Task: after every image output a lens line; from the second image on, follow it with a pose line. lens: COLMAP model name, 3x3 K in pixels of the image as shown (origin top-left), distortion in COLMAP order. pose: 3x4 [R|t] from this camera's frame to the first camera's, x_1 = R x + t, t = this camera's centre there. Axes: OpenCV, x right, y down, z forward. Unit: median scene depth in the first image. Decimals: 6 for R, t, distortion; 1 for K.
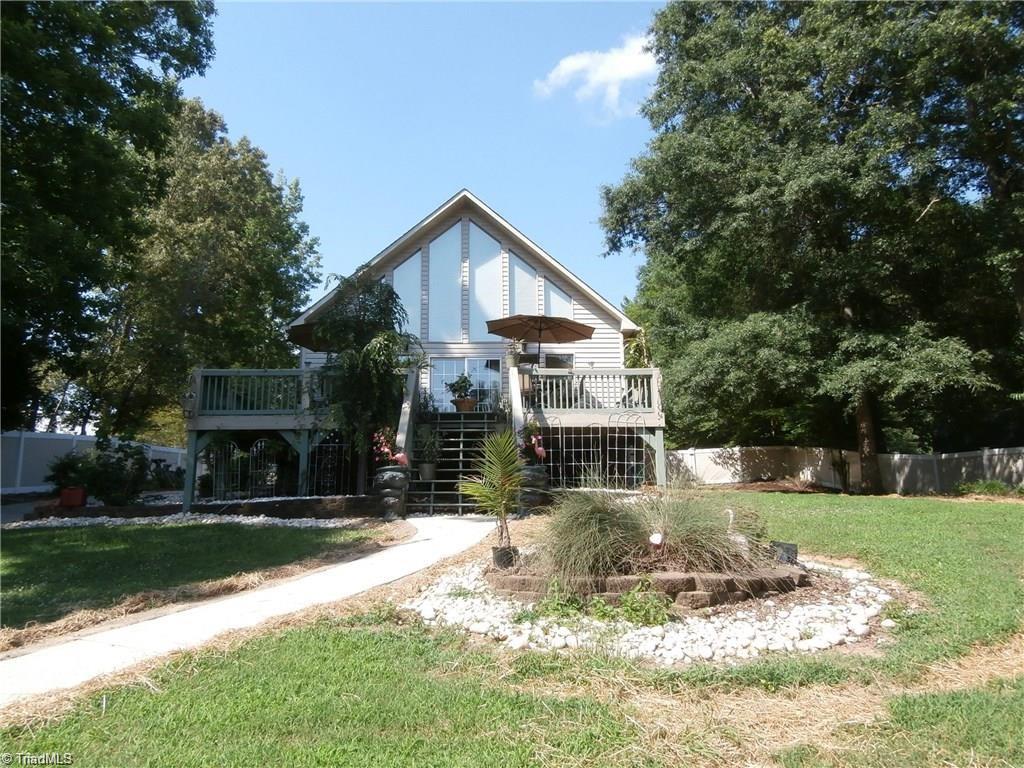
lens RADIAL K [[722.5, 0, 513.5], [0, 722.5, 383.8], [0, 0, 1]] dist [-0.031686, 0.001936]
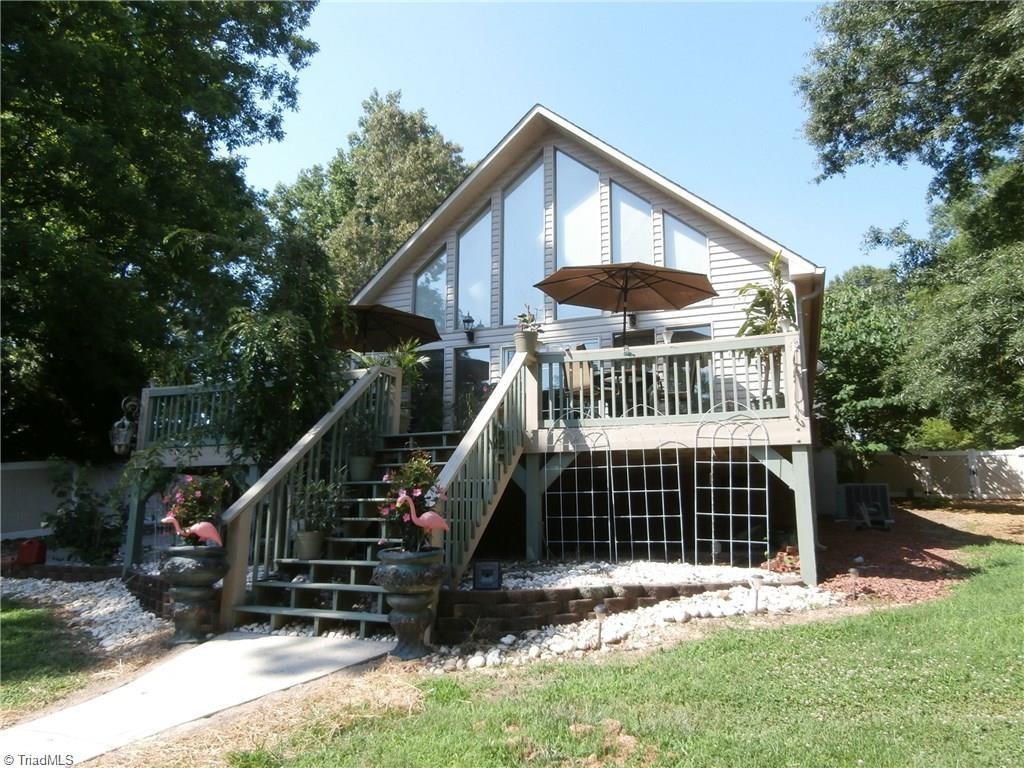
lens RADIAL K [[722.5, 0, 513.5], [0, 722.5, 383.8], [0, 0, 1]] dist [-0.031686, 0.001936]
pose [[0.911693, -0.063769, -0.405893, 0.186083], [0.065619, 0.997801, -0.009374, 0.006186], [0.405599, -0.018088, 0.913872, 0.364600]]
